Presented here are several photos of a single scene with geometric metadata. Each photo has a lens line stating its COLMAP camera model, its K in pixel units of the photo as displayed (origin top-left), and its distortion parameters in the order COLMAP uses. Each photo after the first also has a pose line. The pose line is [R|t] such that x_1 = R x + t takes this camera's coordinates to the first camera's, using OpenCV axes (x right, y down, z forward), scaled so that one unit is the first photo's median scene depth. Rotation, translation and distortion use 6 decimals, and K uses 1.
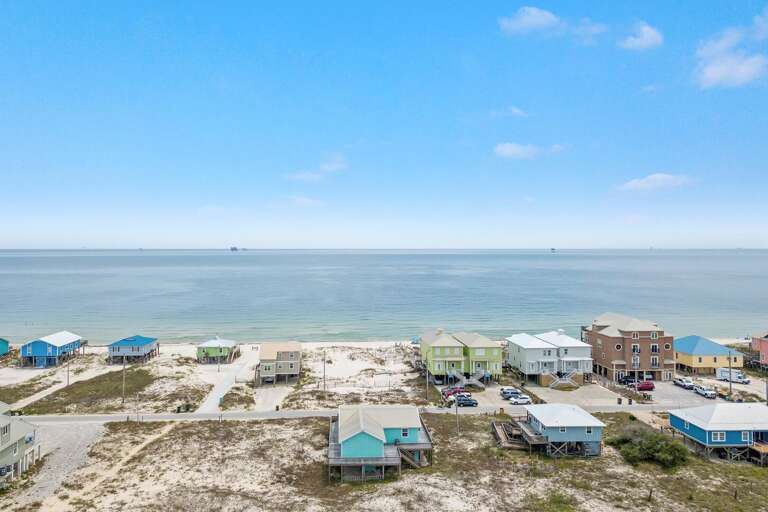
lens RADIAL K [[605.2, 0, 378.1], [0, 605.2, 240.5], [0, 0, 1]] dist [0.003849, -0.006293]
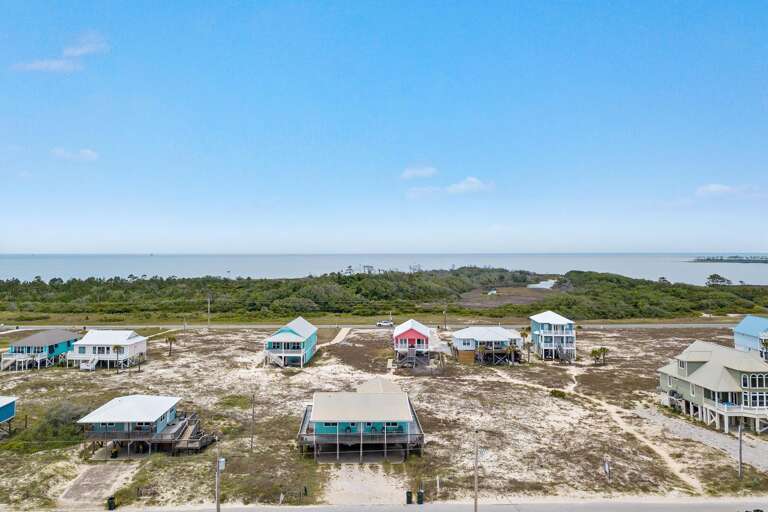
lens RADIAL K [[572.3, 0, 384.0], [0, 572.3, 256.0], [0, 0, 1]] dist [0.004454, 0.001294]
pose [[-0.999973, 0.002607, 0.006896, -0.036445], [0.002613, 0.999996, 0.000848, 0.080301], [-0.006894, 0.000866, -0.999976, 1.698579]]
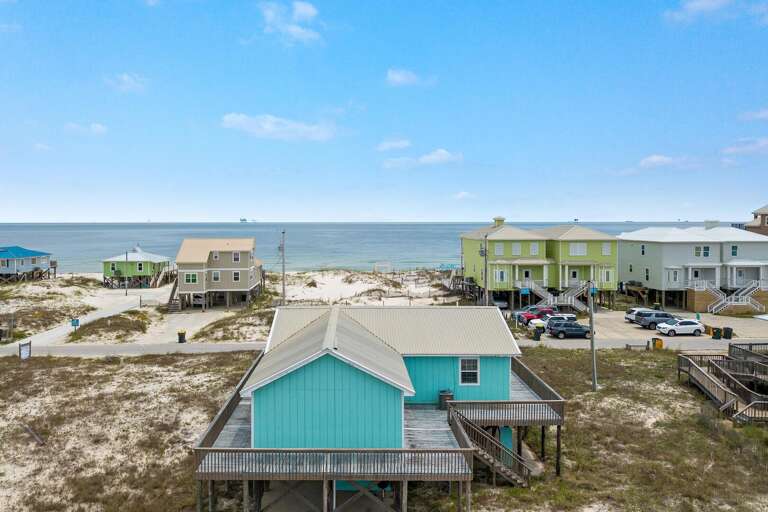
lens RADIAL K [[605.2, 0, 378.1], [0, 605.2, 240.5], [0, 0, 1]] dist [0.003849, -0.006293]
pose [[0.999742, 0.002540, -0.022560, 0.002310], [-0.001772, 0.999421, 0.033983, 0.213693], [0.022633, -0.033934, 0.999168, 0.612082]]
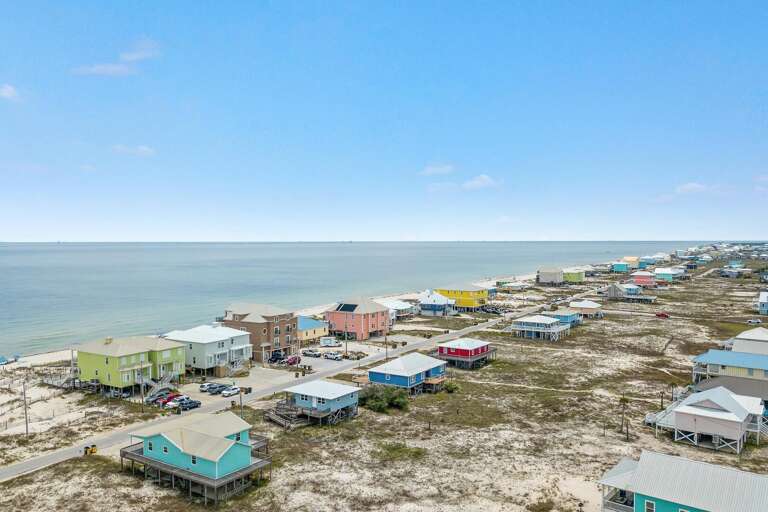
lens RADIAL K [[605.2, 0, 378.1], [0, 605.2, 240.5], [0, 0, 1]] dist [0.003849, -0.006293]
pose [[0.588074, -0.005016, 0.808792, -0.553855], [-0.004477, 0.999945, 0.009457, -0.009347], [-0.808795, -0.009182, 0.588019, 0.220649]]
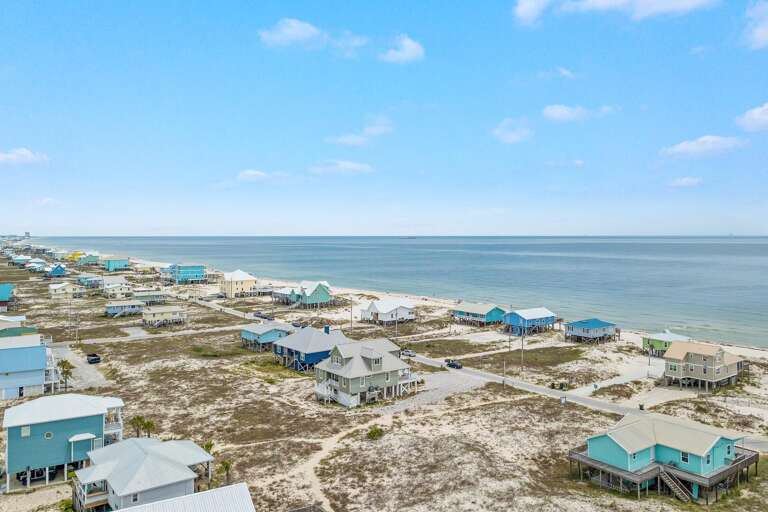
lens RADIAL K [[609.9, 0, 349.6], [0, 609.9, 253.8], [0, 0, 1]] dist [0.001890, -0.002437]
pose [[0.518579, 0.027623, -0.854584, 0.463798], [0.009734, 0.999223, 0.038205, 0.001796], [0.854975, -0.028130, 0.517907, 0.163399]]
